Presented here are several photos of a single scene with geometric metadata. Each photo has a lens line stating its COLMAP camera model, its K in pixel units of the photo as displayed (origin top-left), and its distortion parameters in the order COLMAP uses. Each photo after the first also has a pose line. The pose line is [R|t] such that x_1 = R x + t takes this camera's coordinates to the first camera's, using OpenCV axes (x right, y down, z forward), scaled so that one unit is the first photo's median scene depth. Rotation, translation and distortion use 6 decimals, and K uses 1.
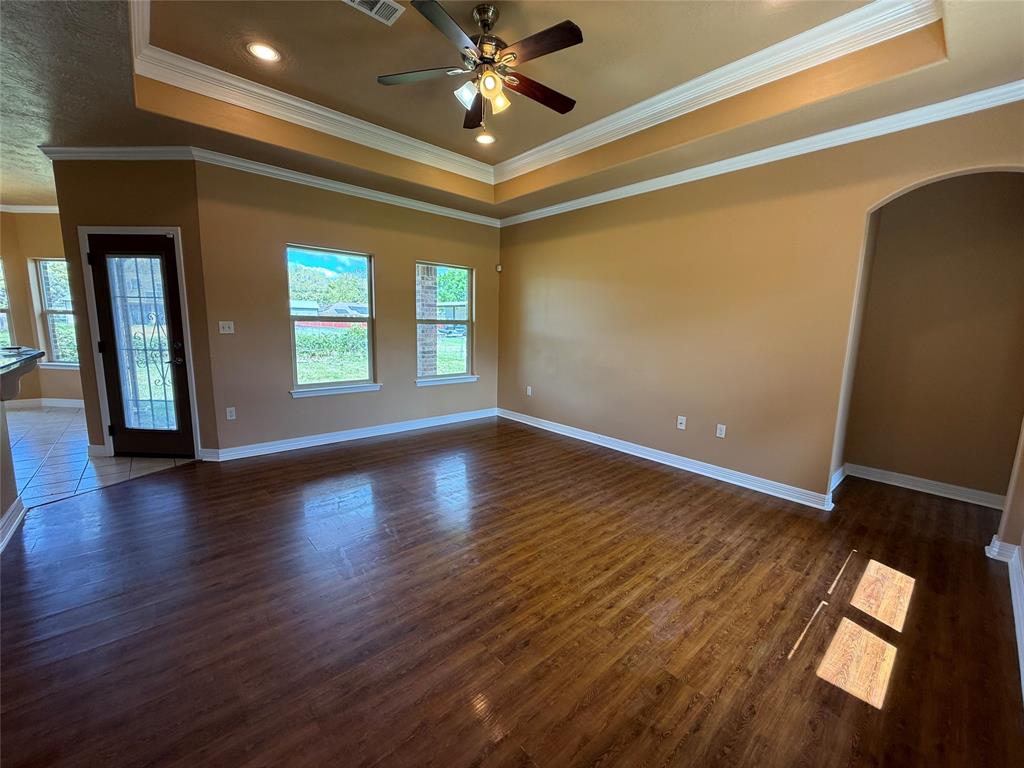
lens RADIAL K [[408.9, 0, 509.6], [0, 408.9, 384.9], [0, 0, 1]] dist [-0.000638, -0.000018]
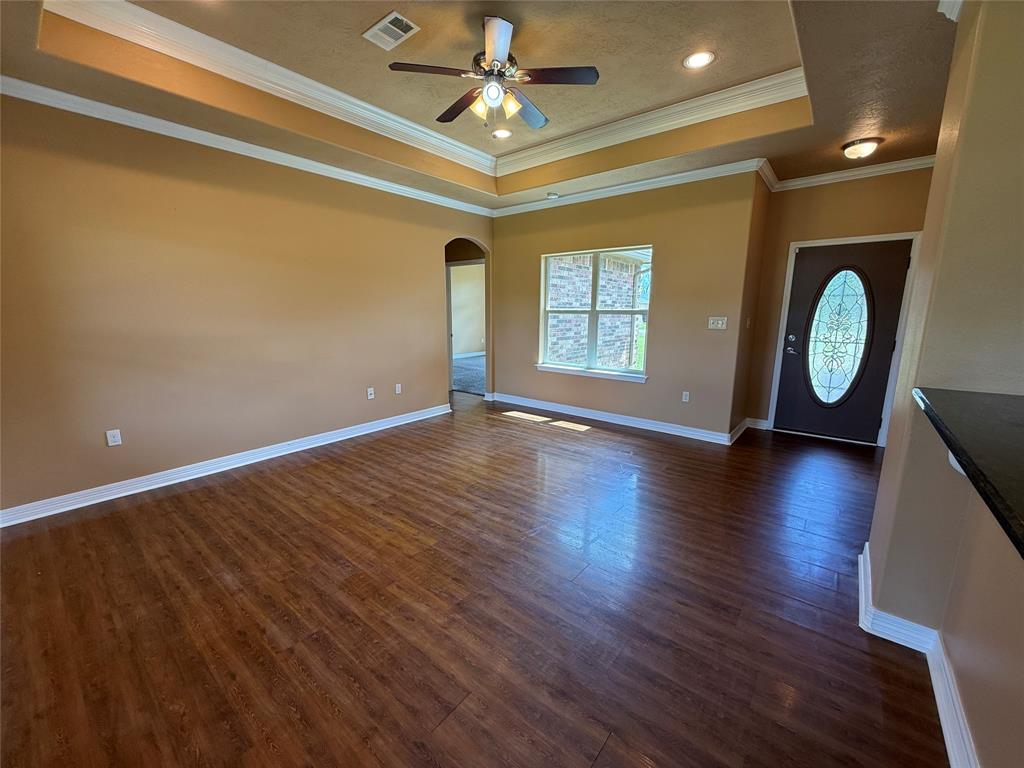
lens RADIAL K [[408.9, 0, 508.9], [0, 408.9, 379.5], [0, 0, 1]] dist [-0.000638, -0.000018]
pose [[-0.157319, -0.193414, 0.968422, -1.285024], [0.147637, 0.965007, 0.216716, -0.237931], [-0.976450, 0.177068, -0.123259, 1.237854]]
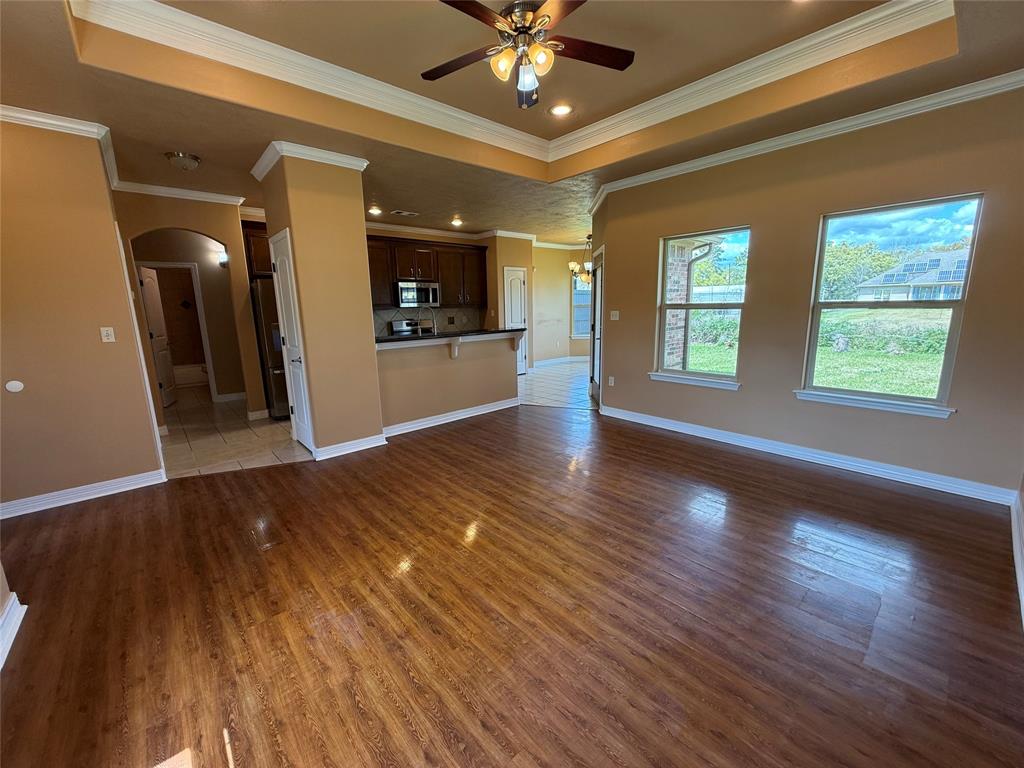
lens RADIAL K [[408.9, 0, 513.6], [0, 408.9, 386.1], [0, 0, 1]] dist [-0.000638, -0.000018]
pose [[0.011993, 0.173556, -0.984751, 0.989183], [-0.131317, 0.976566, 0.170514, -0.158908], [0.991268, 0.127270, 0.034503, 1.045807]]
